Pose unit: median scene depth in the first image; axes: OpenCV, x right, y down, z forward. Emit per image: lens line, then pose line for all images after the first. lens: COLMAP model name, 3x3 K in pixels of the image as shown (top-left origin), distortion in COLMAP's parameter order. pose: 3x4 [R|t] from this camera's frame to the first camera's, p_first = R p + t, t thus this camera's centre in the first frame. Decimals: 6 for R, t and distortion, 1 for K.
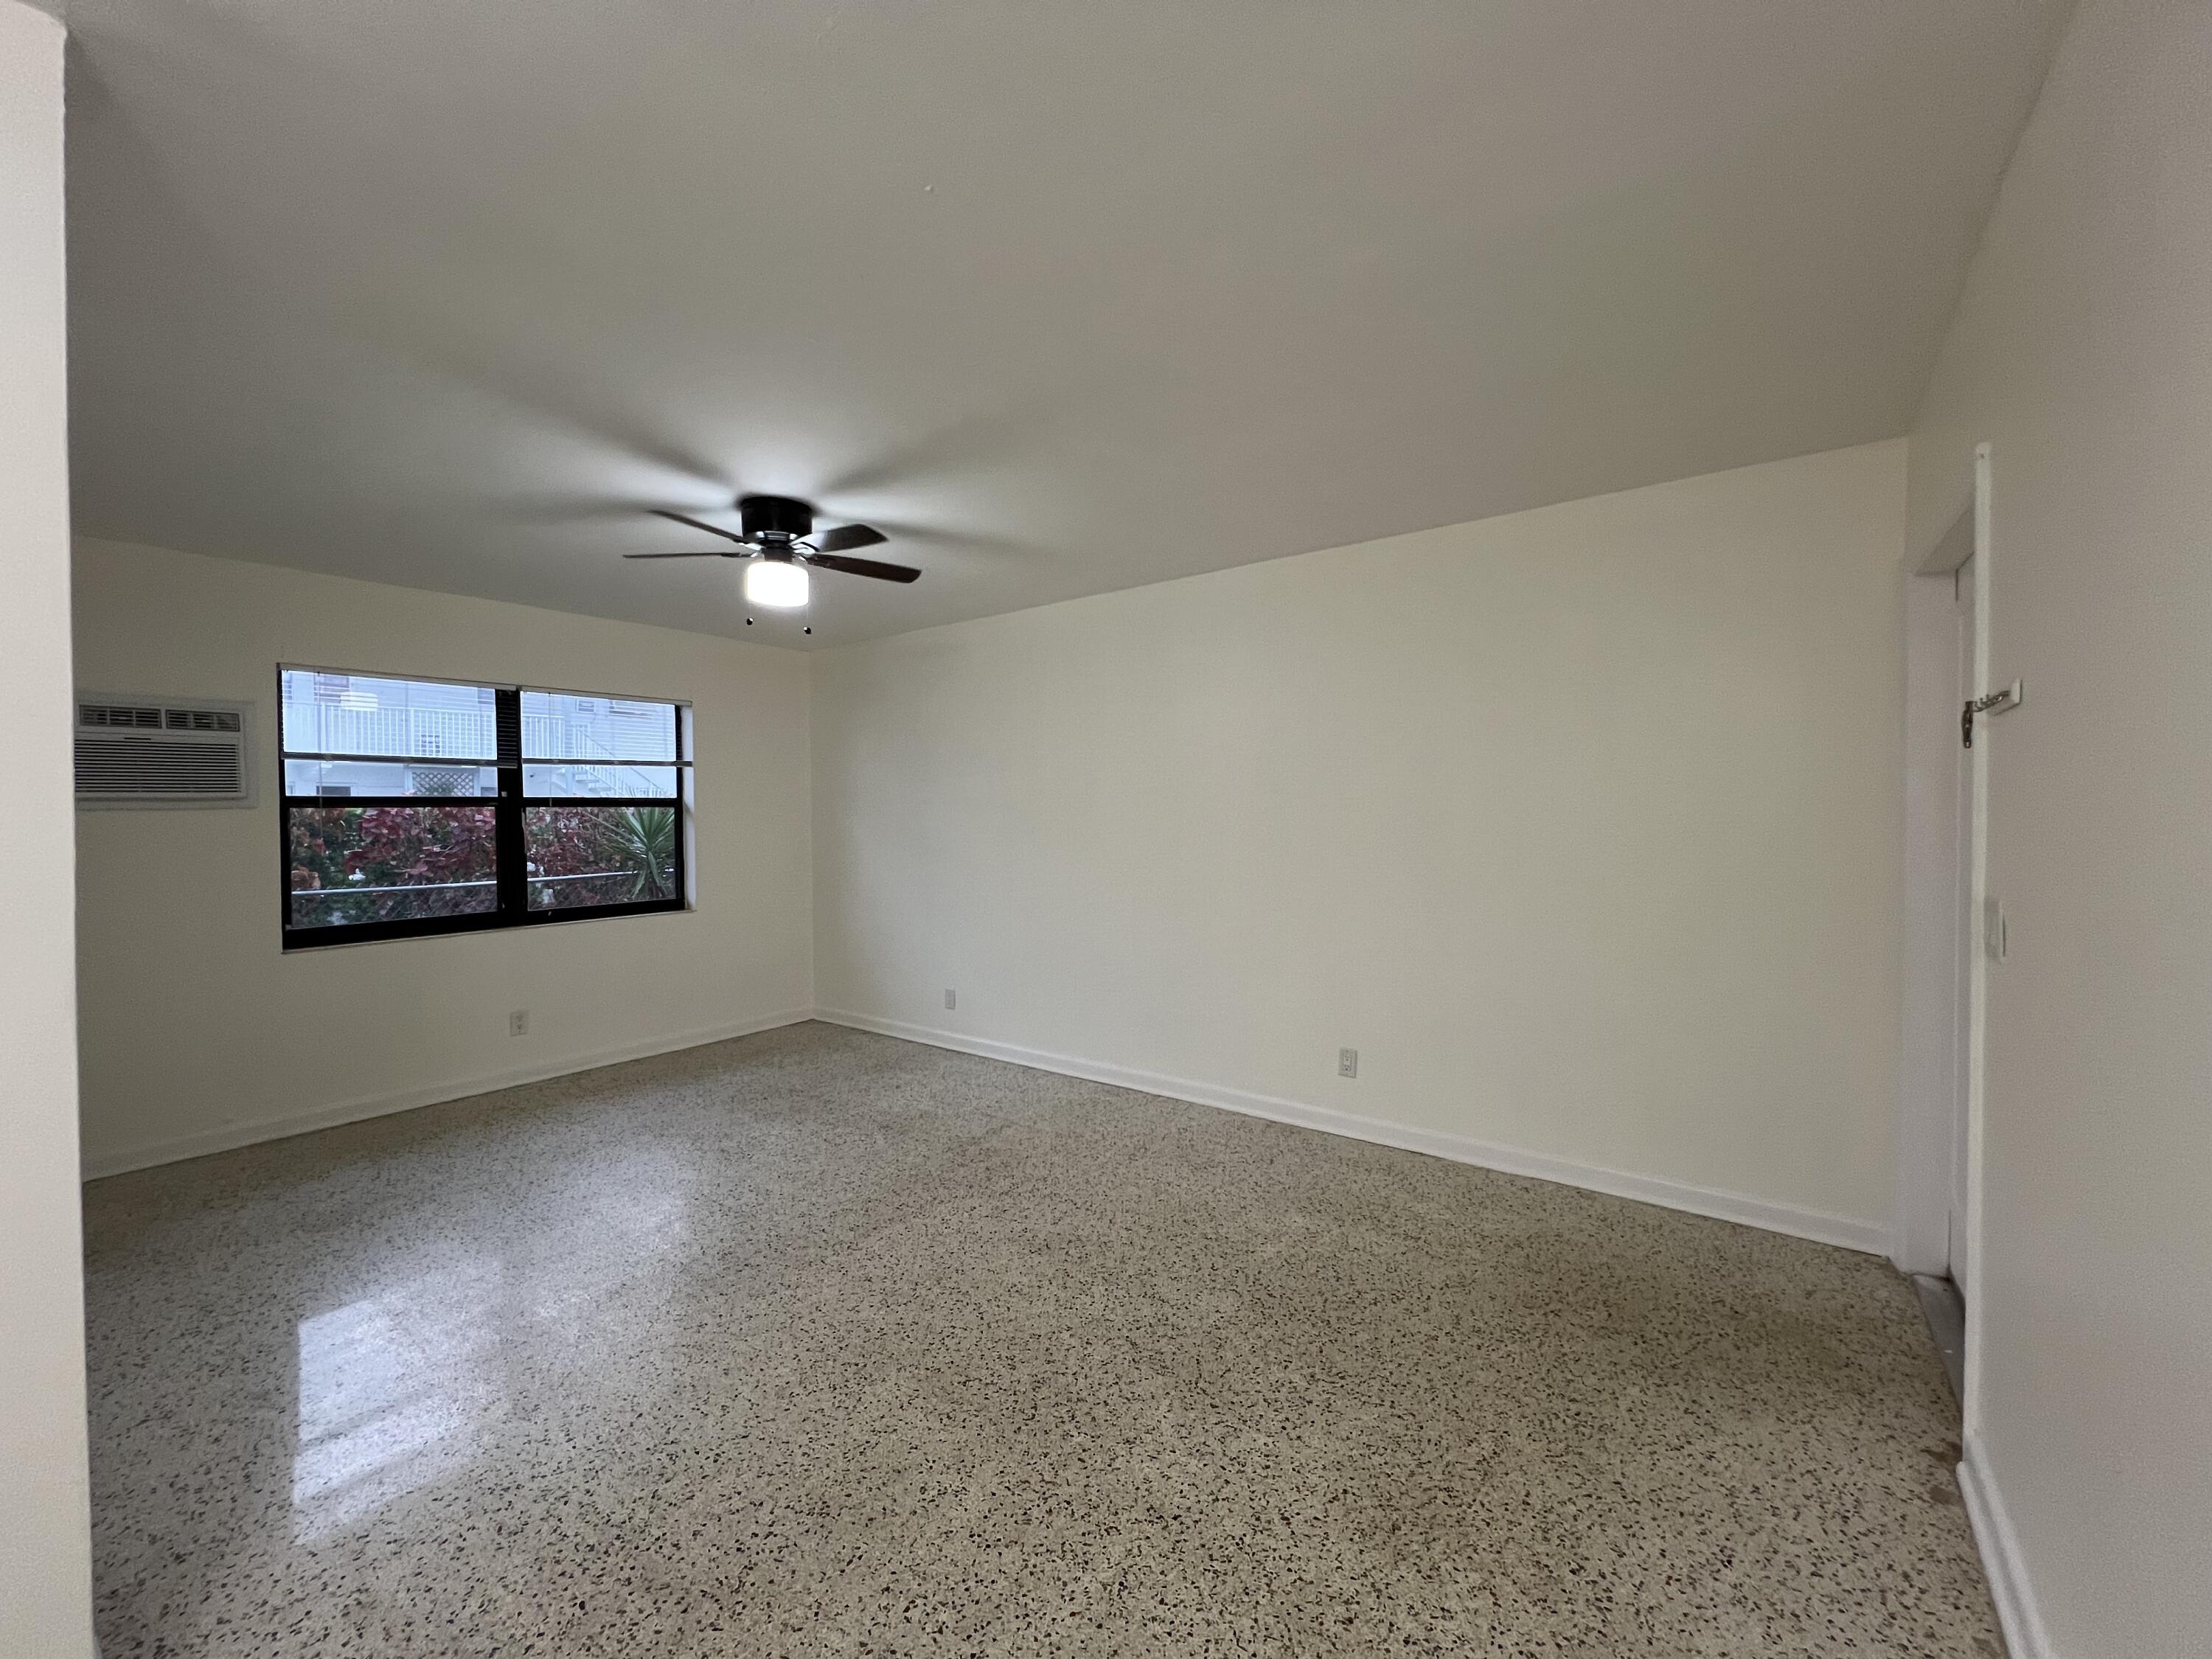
lens RADIAL K [[889.2, 0, 1107.0], [0, 889.2, 826.9], [0, 0, 1]] dist [-0.000943, -0.000081]
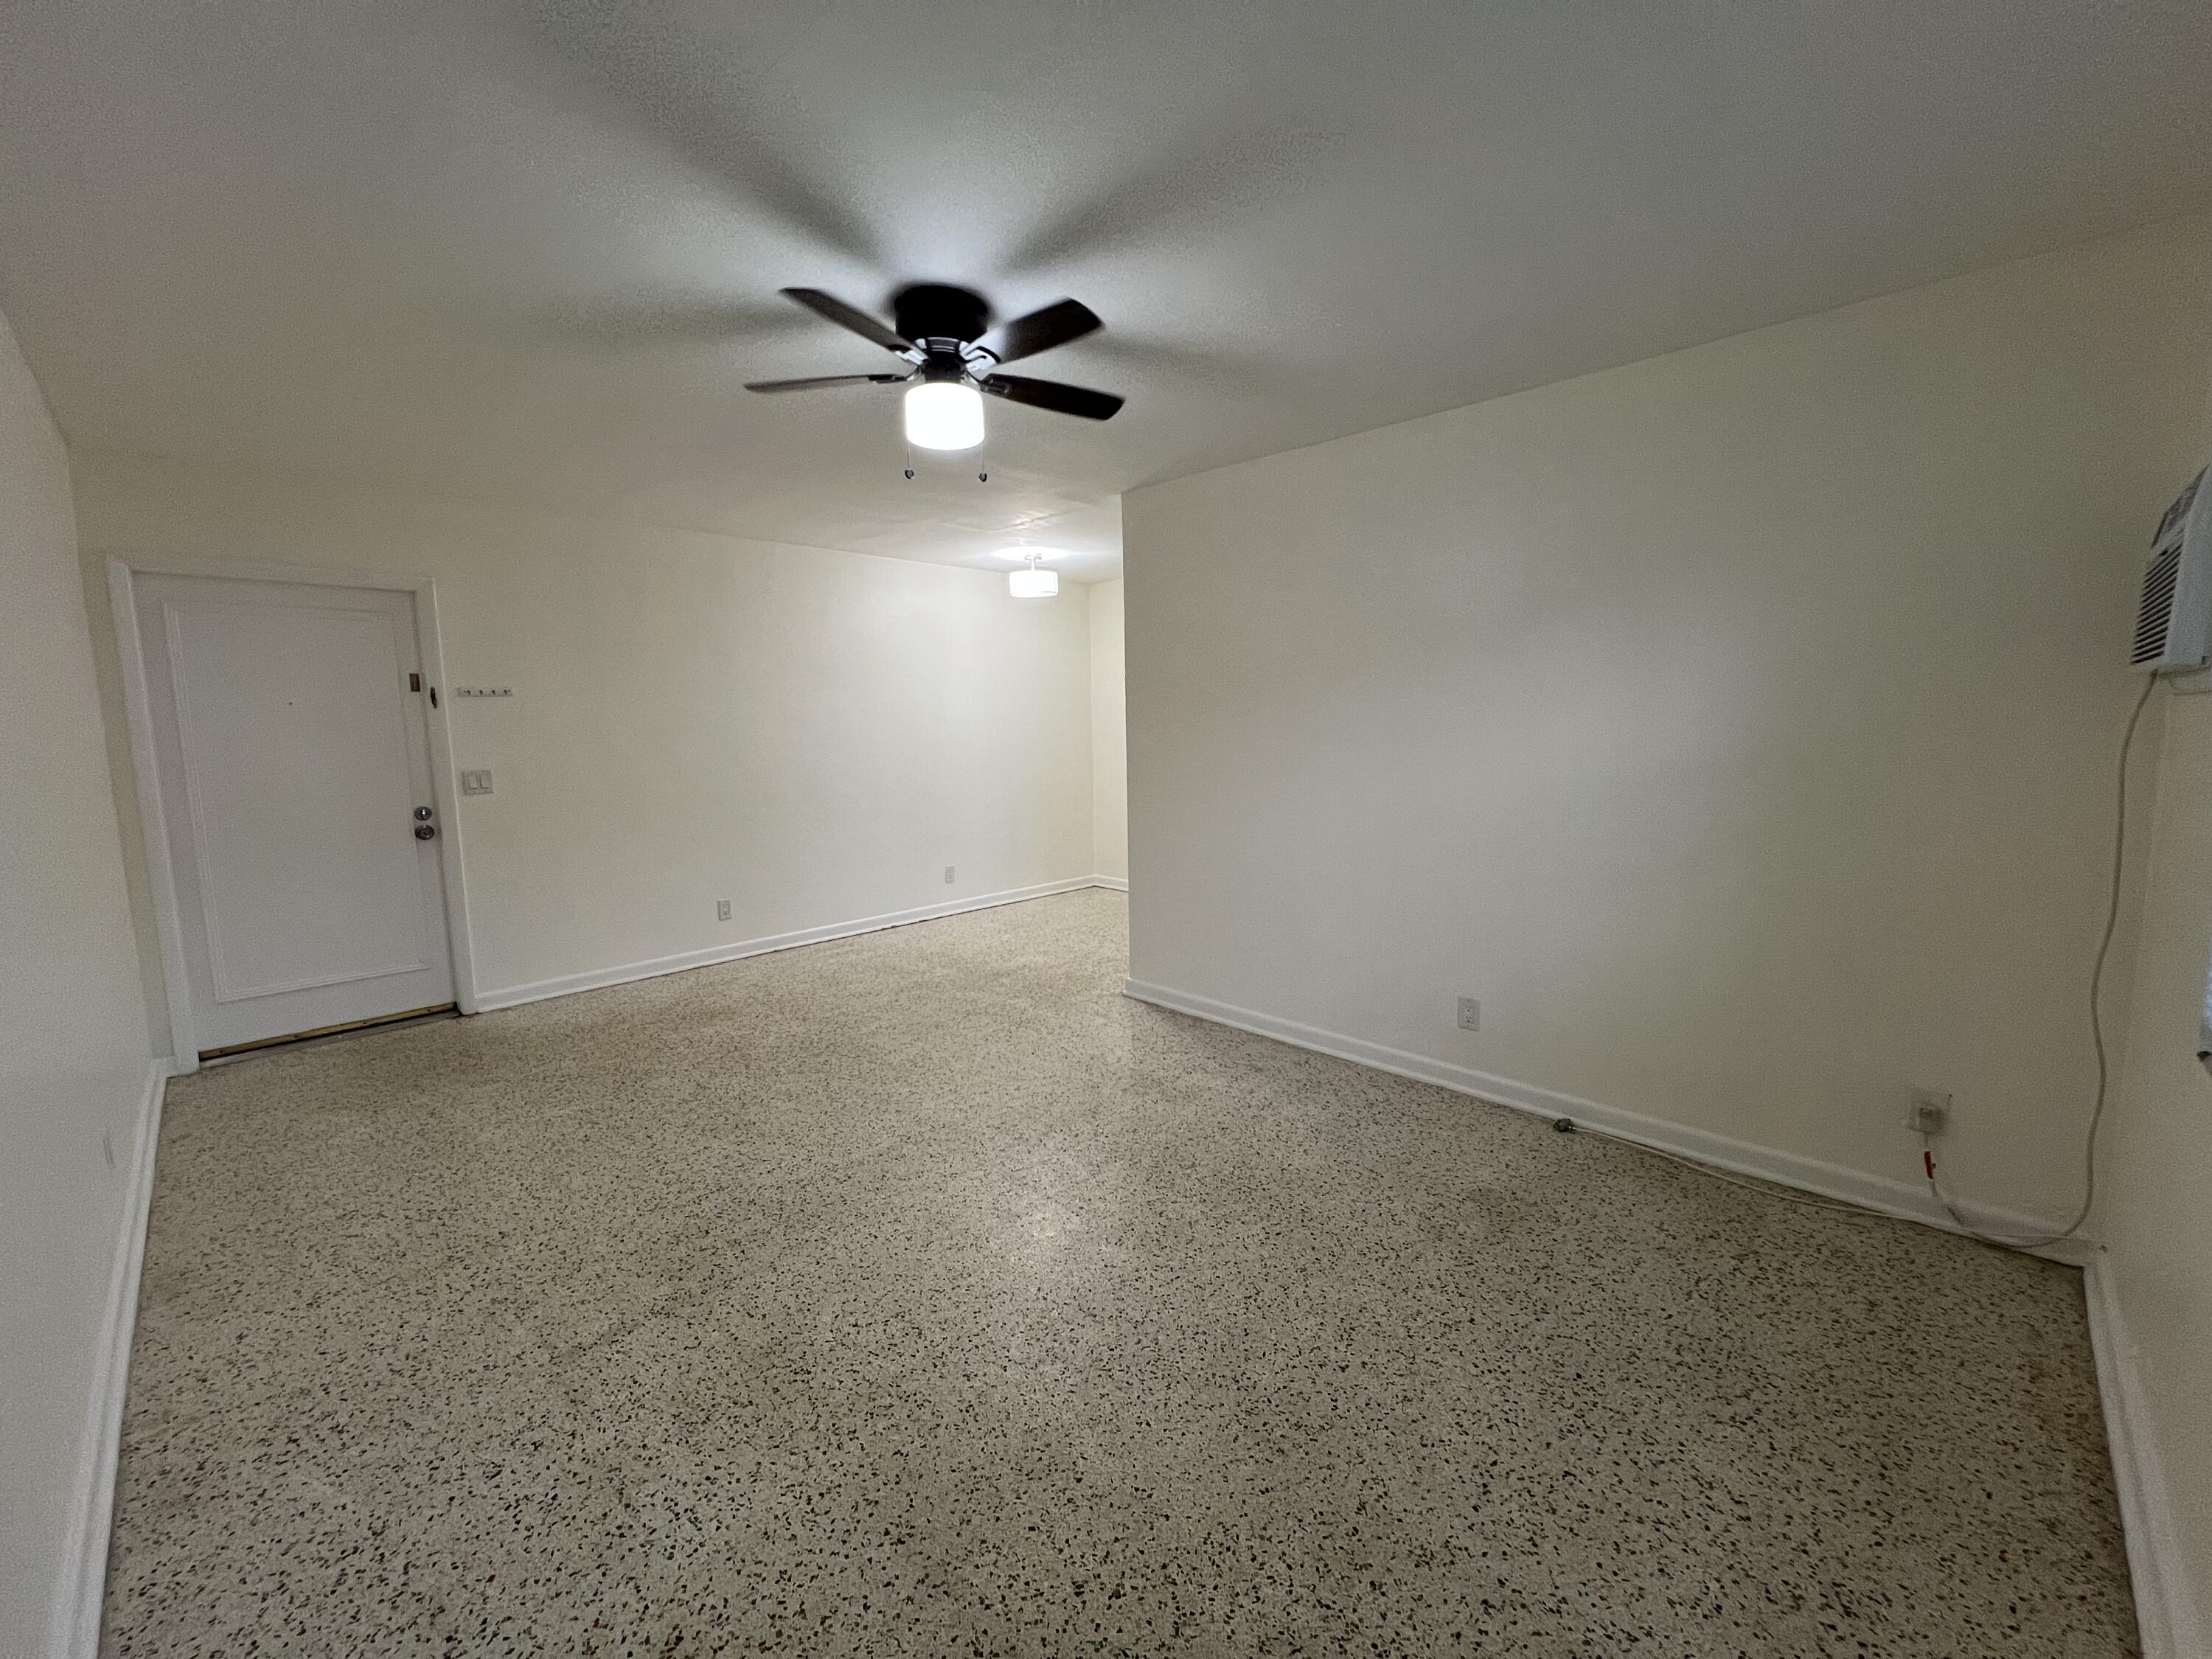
lens RADIAL K [[889.2, 0, 1105.2], [0, 889.2, 823.0], [0, 0, 1]] dist [-0.000943, -0.000081]
pose [[-0.990186, 0.006920, 0.139584, -0.620440], [0.025847, 0.990611, 0.134245, -0.035011], [-0.137344, 0.136536, -0.981068, 1.804288]]
